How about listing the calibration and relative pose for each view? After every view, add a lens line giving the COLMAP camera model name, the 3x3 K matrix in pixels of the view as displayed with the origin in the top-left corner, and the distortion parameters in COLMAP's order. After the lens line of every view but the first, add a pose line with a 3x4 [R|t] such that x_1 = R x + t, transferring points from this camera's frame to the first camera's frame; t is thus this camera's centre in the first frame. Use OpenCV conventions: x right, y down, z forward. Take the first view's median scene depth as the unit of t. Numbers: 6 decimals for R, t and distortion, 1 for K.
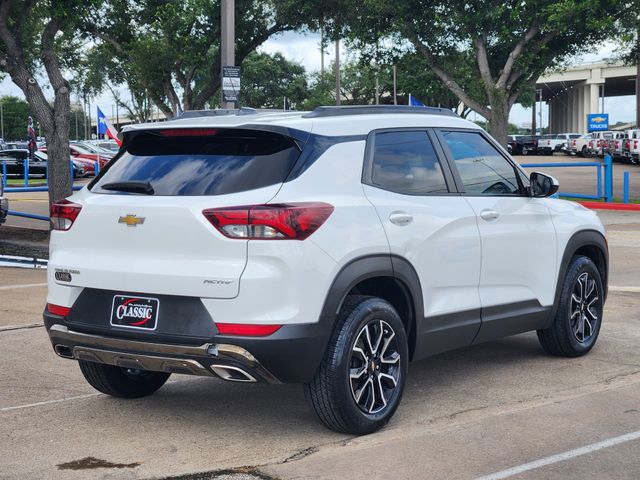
lens RADIAL K [[1279.7, 0, 320.0], [0, 1279.7, 240.0], [0, 0, 1]] dist [-0.593085, 4.464246]
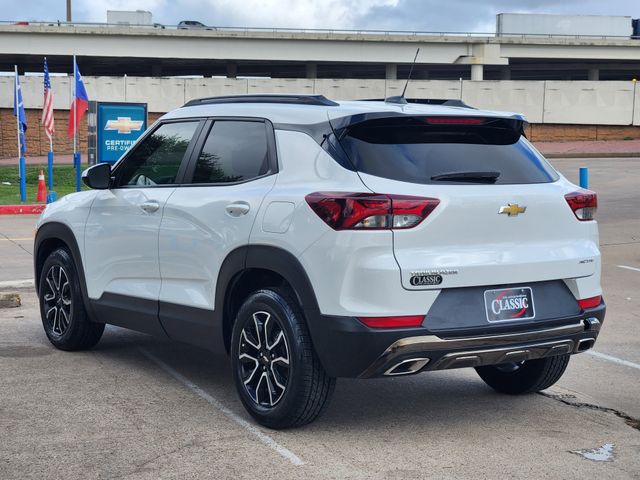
lens RADIAL K [[1279.7, 0, 320.0], [0, 1279.7, 240.0], [0, 0, 1]] dist [-0.593085, 4.464246]
pose [[0.368775, -0.066831, 0.927113, -1.112293], [0.063259, 0.996904, 0.046700, -0.047674], [-0.927364, 0.041426, 0.371861, 0.778766]]
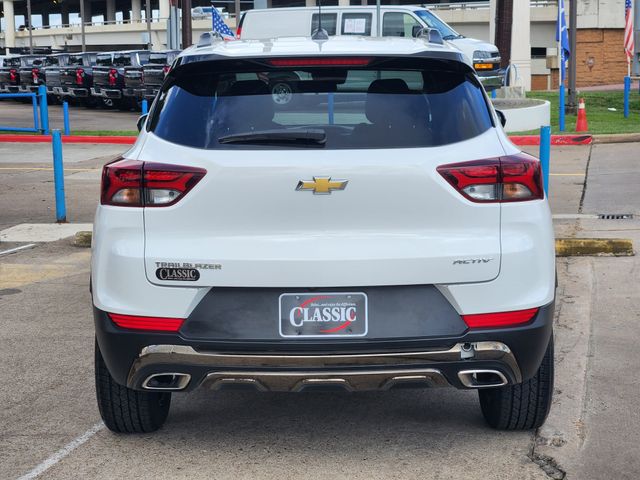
lens RADIAL K [[1279.7, 0, 320.0], [0, 1279.7, 240.0], [0, 0, 1]] dist [-0.593085, 4.464246]
pose [[0.826131, -0.084157, 0.557158, -0.550248], [0.050659, 0.995873, 0.075308, -0.039259], [-0.561196, -0.033989, 0.826985, 0.412553]]
